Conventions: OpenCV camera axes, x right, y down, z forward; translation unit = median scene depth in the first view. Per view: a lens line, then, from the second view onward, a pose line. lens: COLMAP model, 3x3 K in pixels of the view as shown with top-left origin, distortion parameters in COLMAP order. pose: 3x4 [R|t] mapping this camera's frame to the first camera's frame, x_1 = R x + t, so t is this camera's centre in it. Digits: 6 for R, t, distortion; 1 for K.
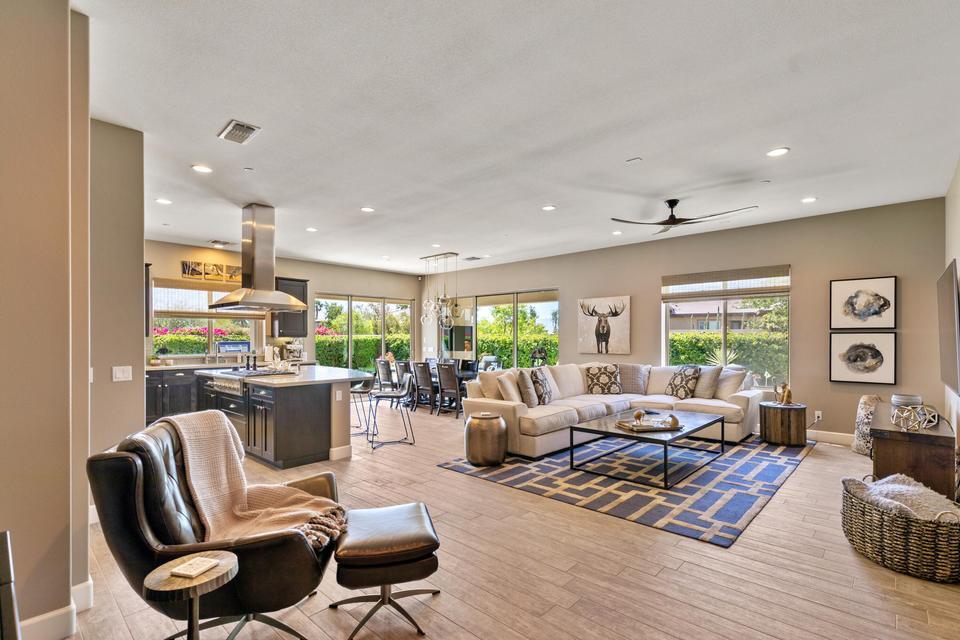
lens RADIAL K [[445.8, 0, 491.2], [0, 445.8, 339.1], [0, 0, 1]] dist [0.009176, -0.000011]
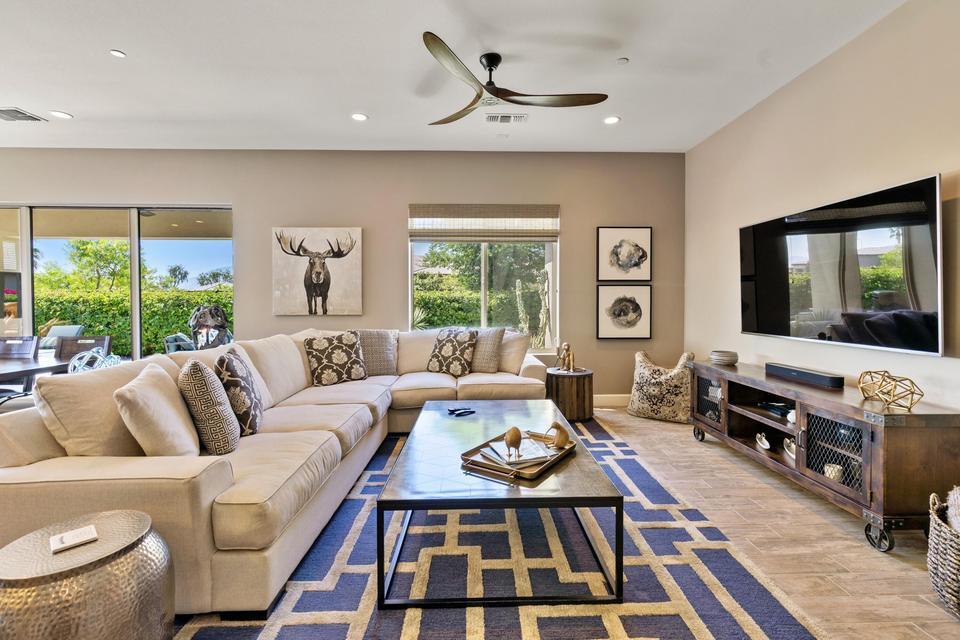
lens RADIAL K [[433.3, 0, 482.9], [0, 433.3, 308.4], [0, 0, 1]] dist [0.009036, -0.000031]
pose [[0.723132, -0.013540, 0.690577, -0.010701], [0.002210, 0.999848, 0.017289, 0.015507], [-0.690707, -0.010976, 0.723052, 0.474906]]
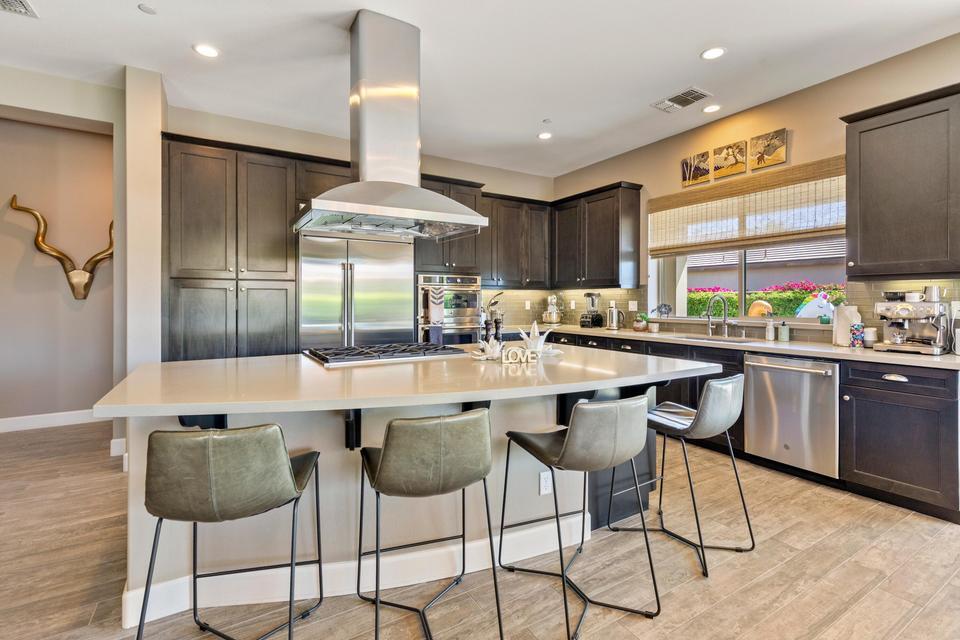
lens RADIAL K [[434.1, 0, 484.1], [0, 434.1, 303.7], [0, 0, 1]] dist [0.005452, 0.000066]
pose [[-0.291510, 0.008180, -0.956533, -0.064932], [-0.001399, 0.999959, 0.008978, 0.014479], [0.956567, 0.003955, -0.291486, 1.078189]]
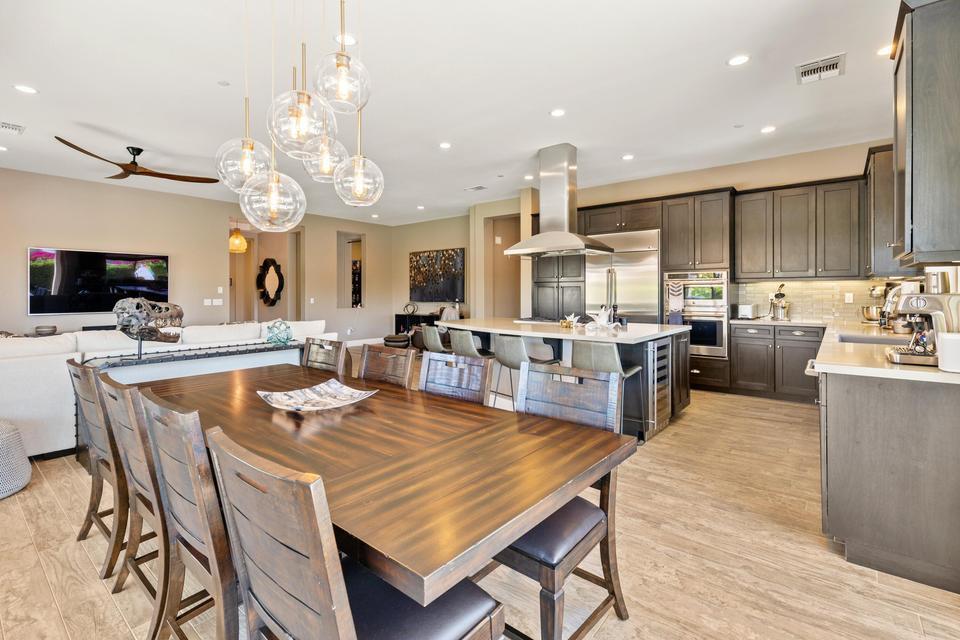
lens RADIAL K [[439.3, 0, 488.1], [0, 439.3, 290.4], [0, 0, 1]] dist [0.012240, 0.000041]
pose [[-0.998058, 0.002525, -0.062241, -0.268682], [0.002865, 0.999981, -0.005375, 0.015018], [0.062226, -0.005543, -0.998047, 1.666872]]
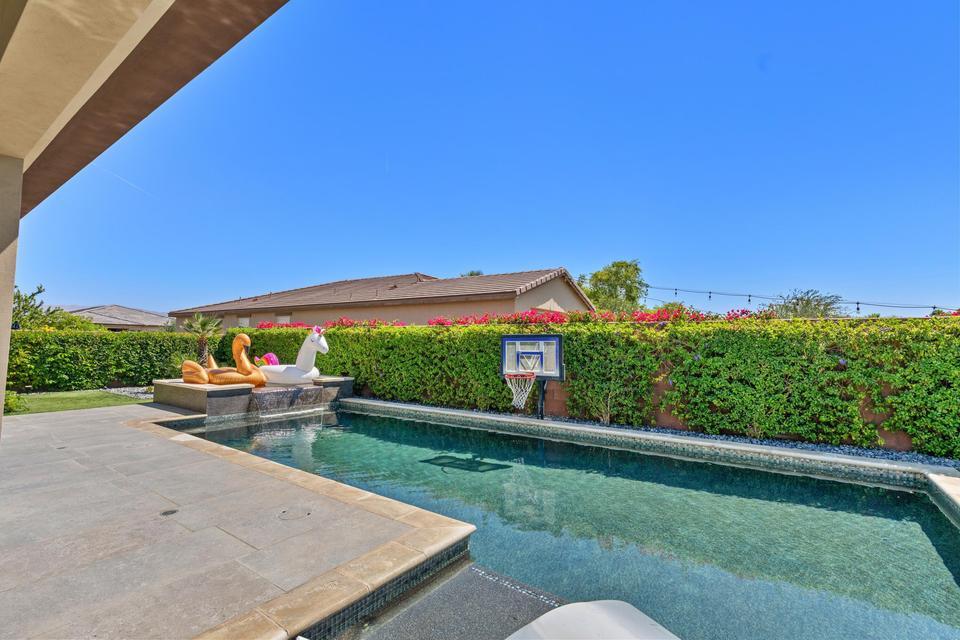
lens RADIAL K [[428.3, 0, 483.7], [0, 428.3, 321.9], [0, 0, 1]] dist [0.008711, -0.000181]
pose [[0.116500, -0.048044, -0.992028, -0.289507], [-0.012358, 0.998682, -0.049817, 0.036974], [0.993114, 0.018063, 0.115752, 2.131933]]
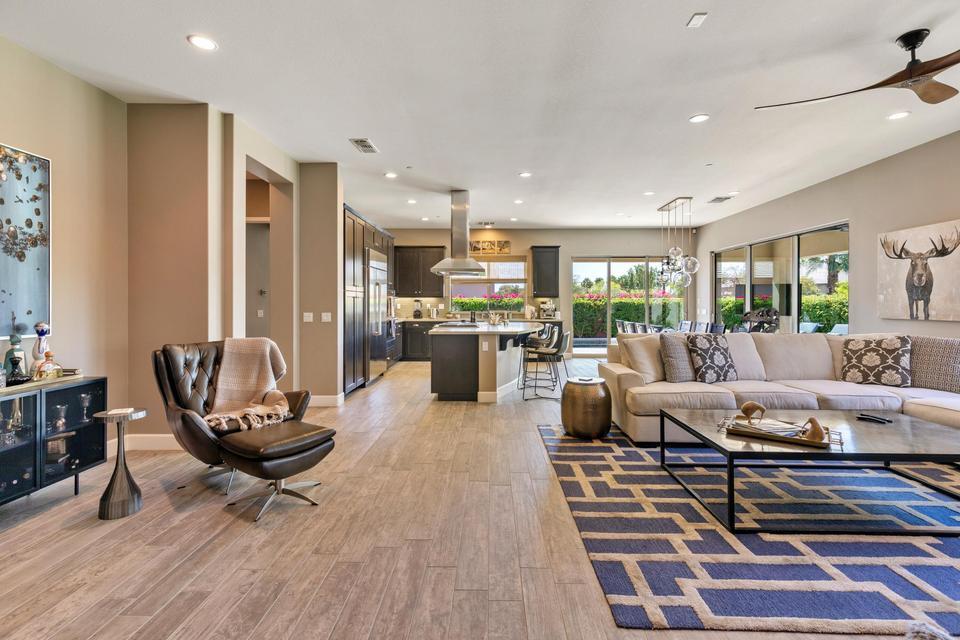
lens RADIAL K [[434.1, 0, 484.1], [0, 434.1, 303.7], [0, 0, 1]] dist [0.005452, 0.000066]
pose [[0.657675, 0.001420, -0.753300, 0.378857], [-0.002248, 0.999997, -0.000078, 0.014569], [0.753298, 0.001745, 0.657677, 0.213831]]
